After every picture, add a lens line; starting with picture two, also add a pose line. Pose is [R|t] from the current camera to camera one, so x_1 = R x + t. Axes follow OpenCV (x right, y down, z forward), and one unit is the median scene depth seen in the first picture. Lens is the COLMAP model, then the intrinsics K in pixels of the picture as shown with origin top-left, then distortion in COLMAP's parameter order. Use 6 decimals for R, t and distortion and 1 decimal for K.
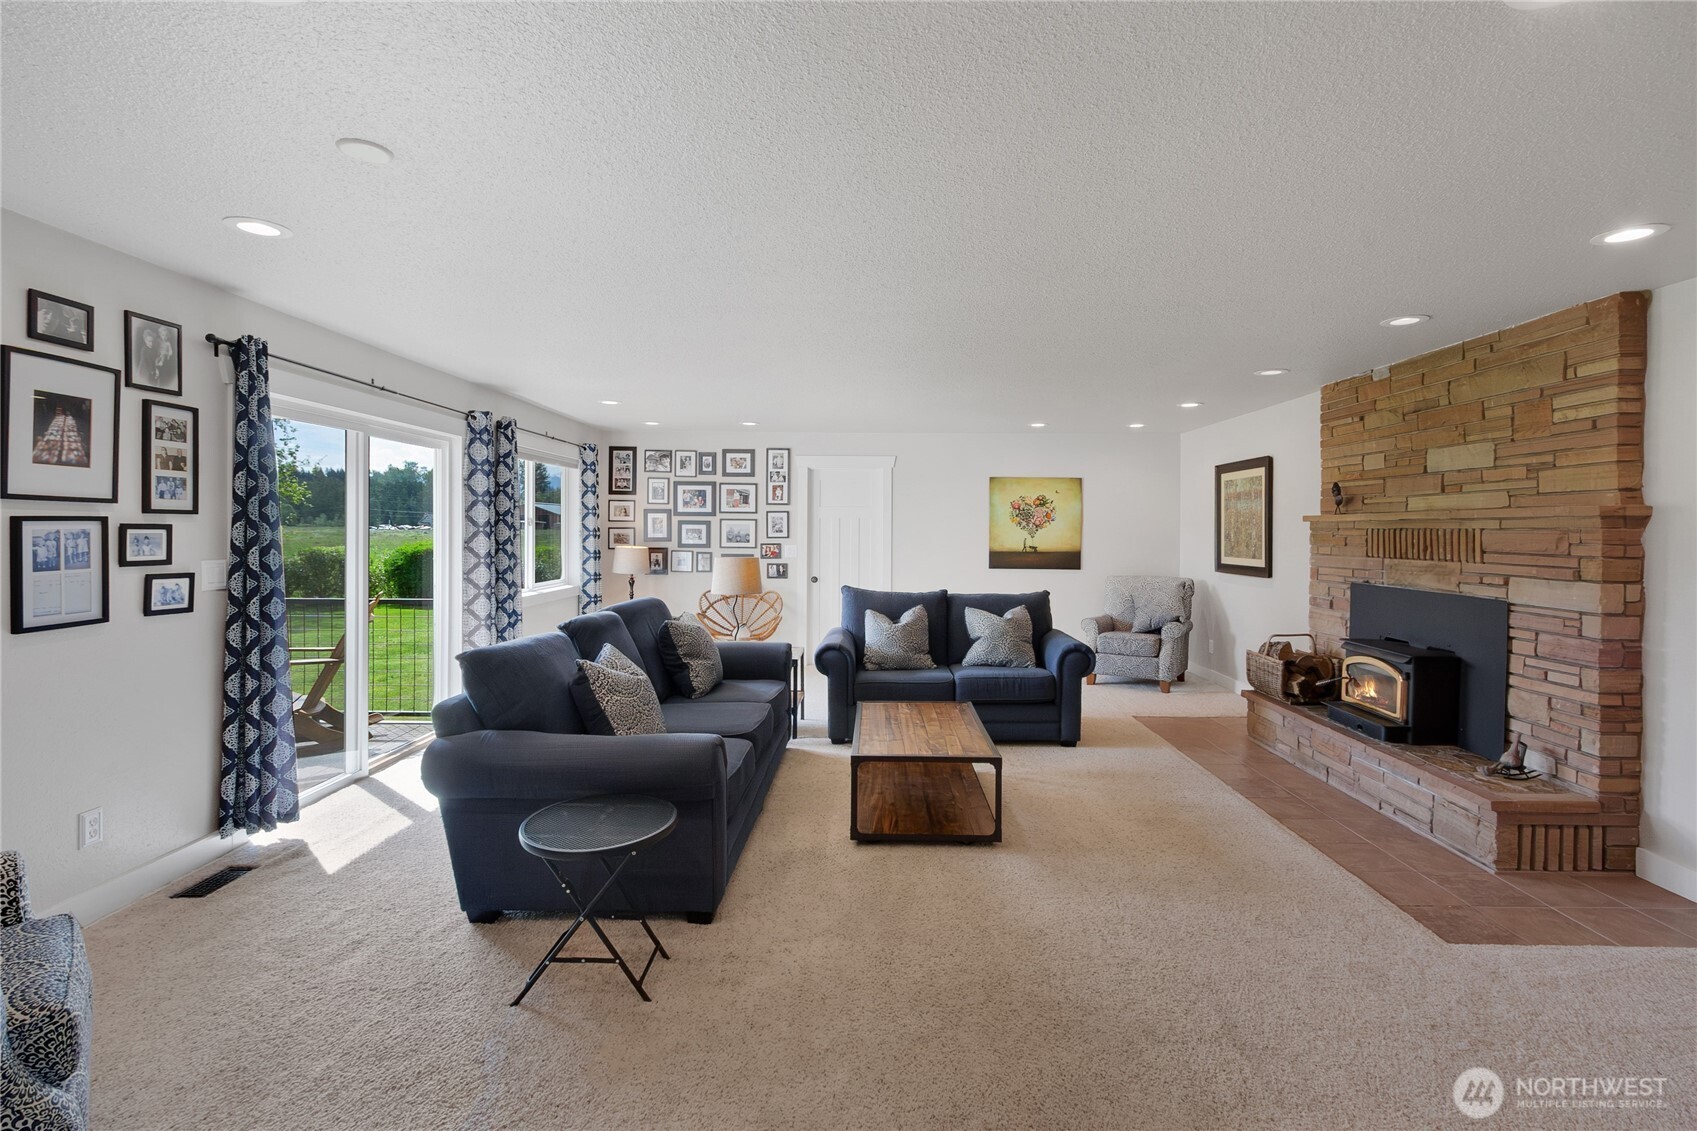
lens RADIAL K [[808.6, 0, 850.2], [0, 808.6, 533.6], [0, 0, 1]] dist [0.005442, -0.000434]
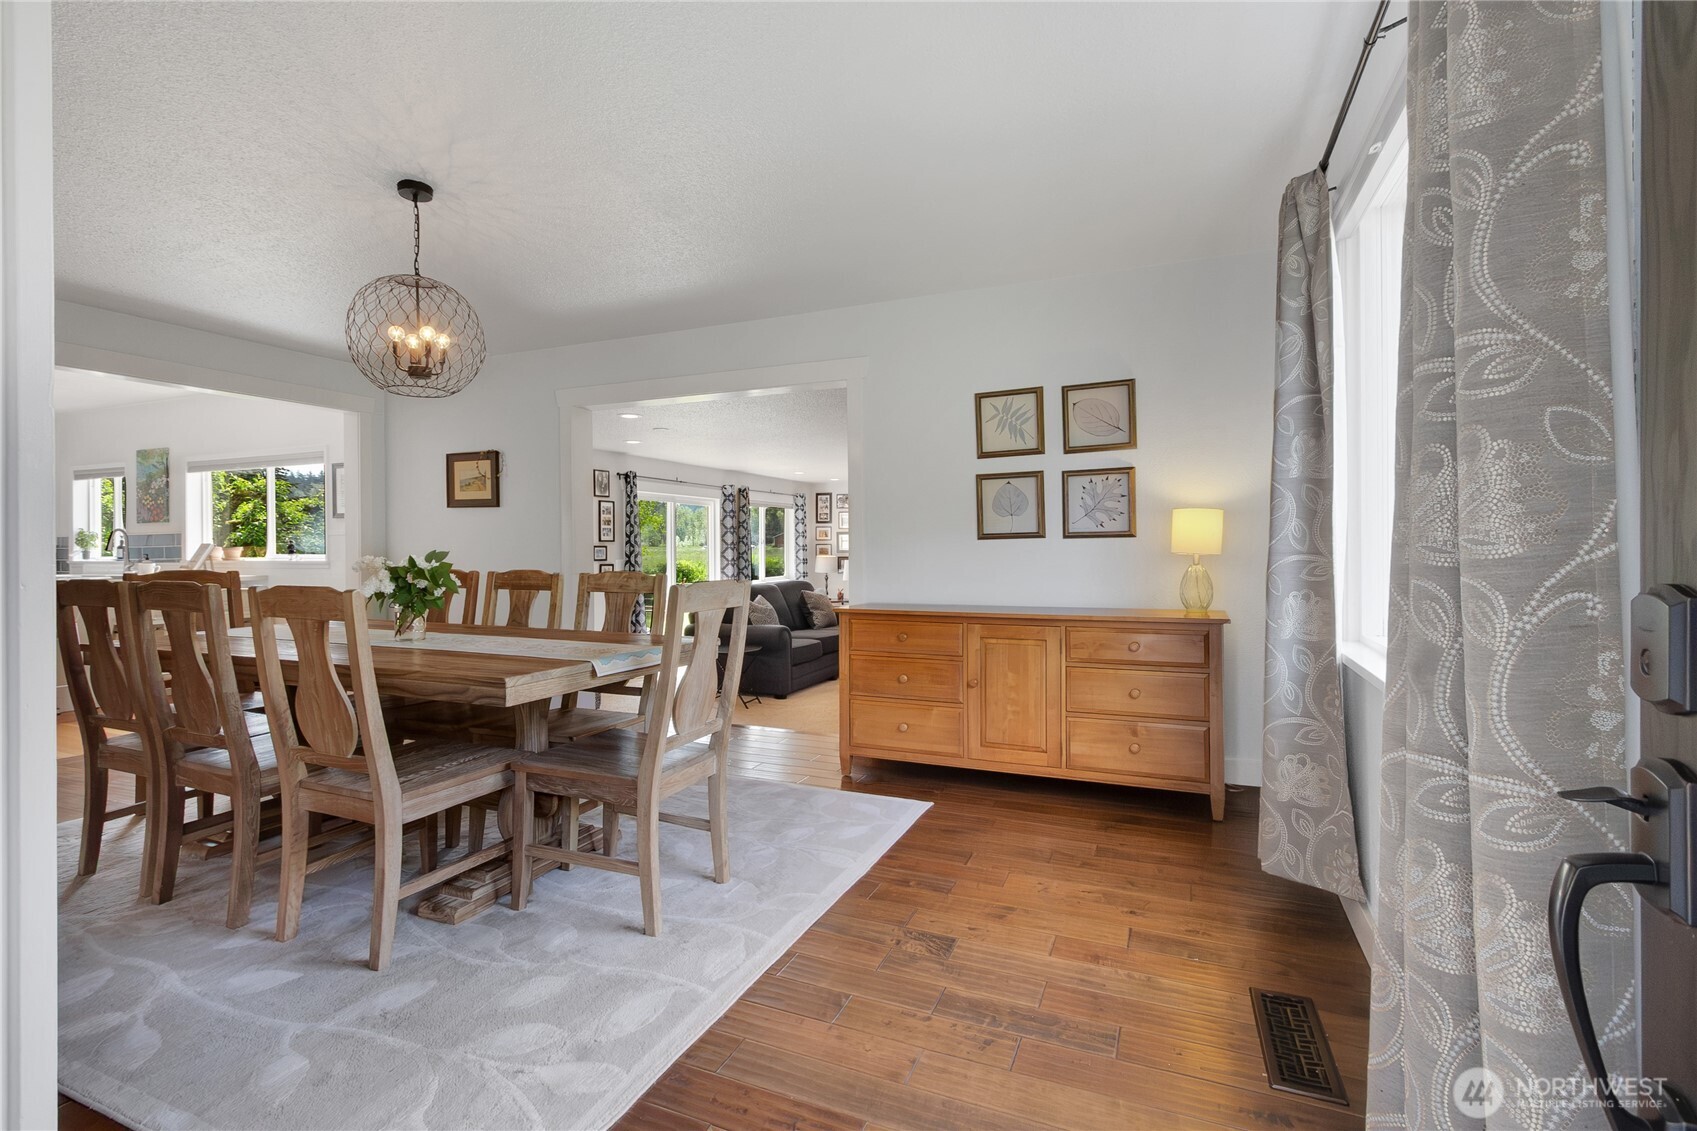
lens RADIAL K [[822.0, 0, 845.1], [0, 822.0, 539.6], [0, 0, 1]] dist [0.003570, 0.000304]
pose [[0.930425, -0.013941, -0.366216, 0.542494], [0.009960, 0.999869, -0.012757, 0.007113], [0.366346, 0.008222, 0.930442, -0.754917]]
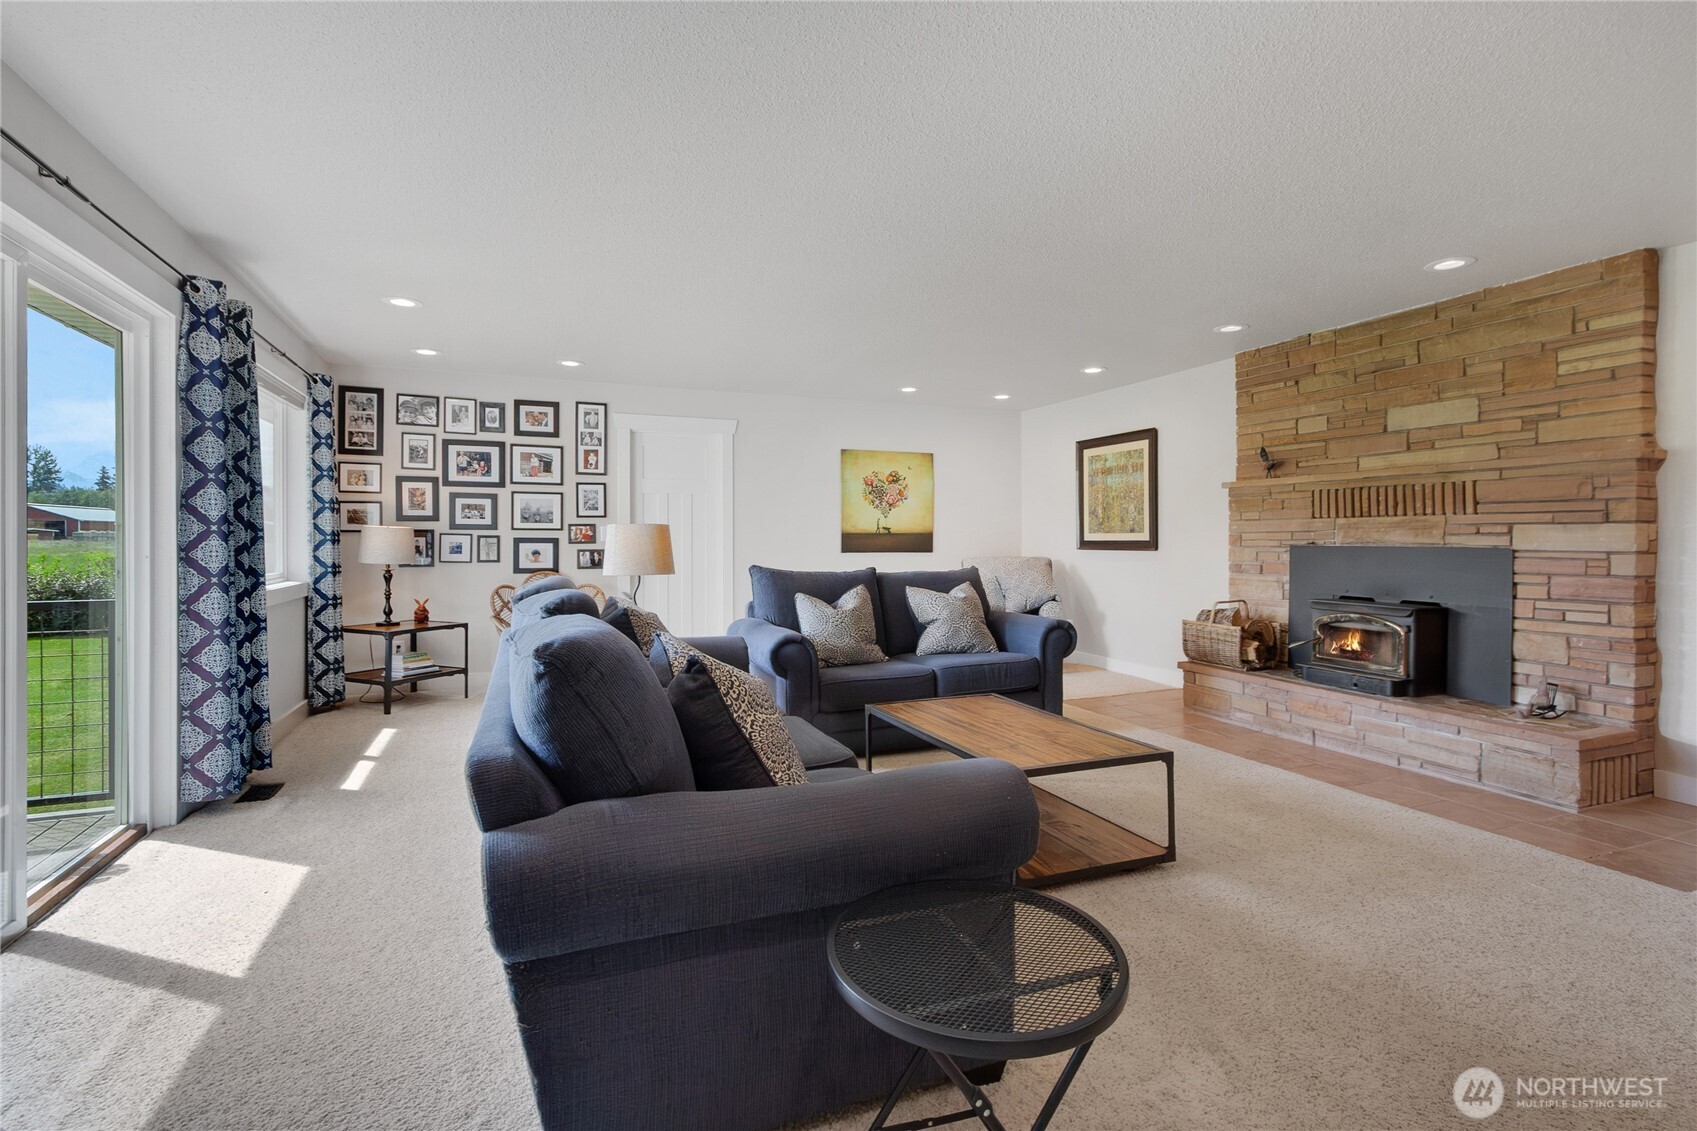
lens RADIAL K [[822.0, 0, 845.1], [0, 822.0, 539.6], [0, 0, 1]] dist [0.003570, 0.000304]
pose [[0.918537, -0.006652, 0.395280, -0.279466], [0.008425, 0.999961, -0.002748, 0.049433], [-0.395246, 0.005854, 0.918557, 0.269659]]
